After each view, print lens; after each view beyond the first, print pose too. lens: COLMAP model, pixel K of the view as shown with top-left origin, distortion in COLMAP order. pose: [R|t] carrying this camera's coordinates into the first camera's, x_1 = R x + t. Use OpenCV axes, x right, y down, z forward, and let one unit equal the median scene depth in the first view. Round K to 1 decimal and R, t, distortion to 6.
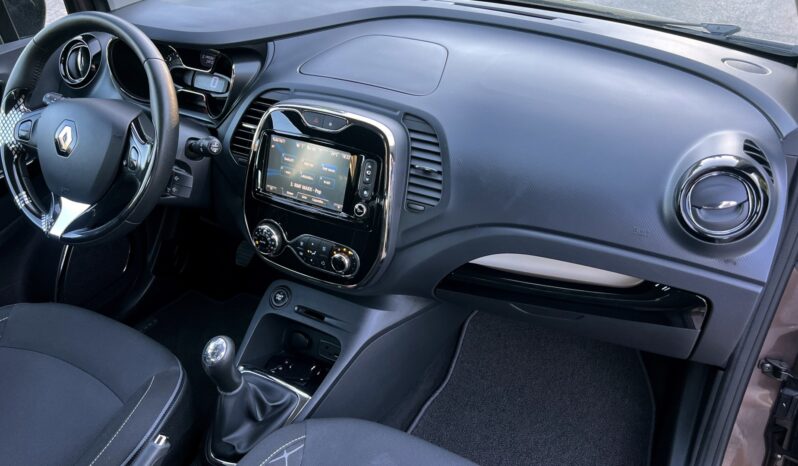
lens RADIAL K [[583.7, 0, 389.6], [0, 583.7, 232.8], [0, 0, 1]] dist [0.106682, -0.174805]
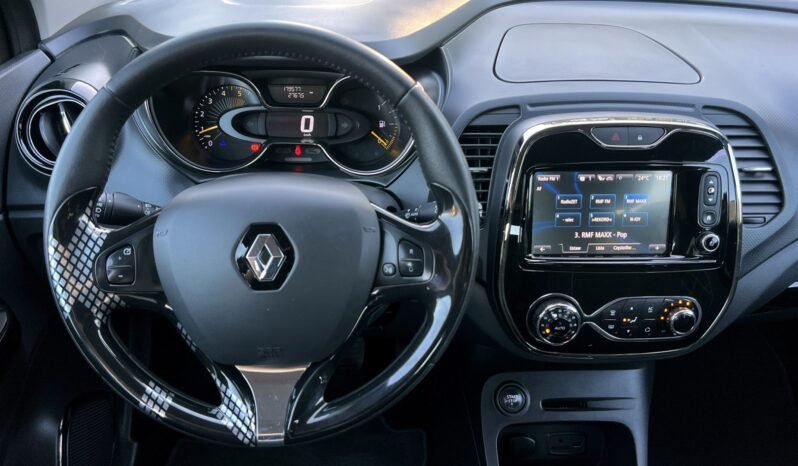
lens RADIAL K [[600.8, 0, 399.0], [0, 600.8, 233.0], [0, 0, 1]] dist [0.097566, -0.193146]
pose [[0.856334, -0.247768, 0.453103, -0.678727], [0.260444, 0.964841, 0.035377, -0.167119], [-0.445938, 0.087713, 0.890756, 0.457235]]
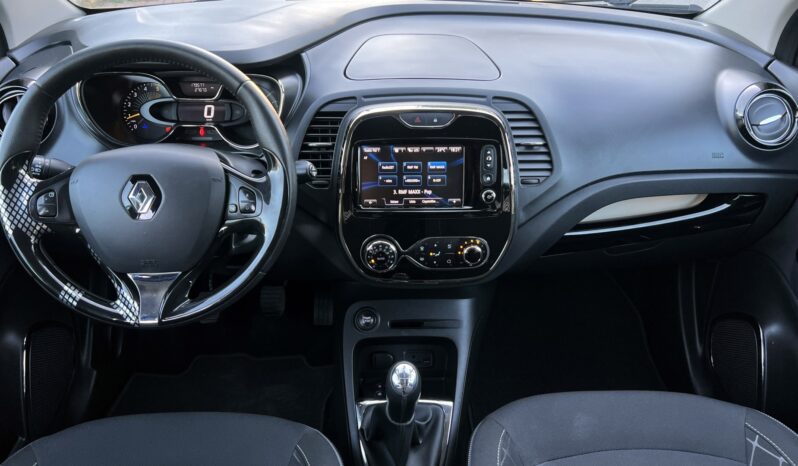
lens RADIAL K [[583.7, 0, 389.6], [0, 583.7, 232.8], [0, 0, 1]] dist [0.106682, -0.174805]
pose [[0.862491, -0.252501, 0.438580, -0.614804], [0.262700, 0.964111, 0.038448, -0.058059], [-0.432548, 0.082054, 0.897869, 0.154319]]
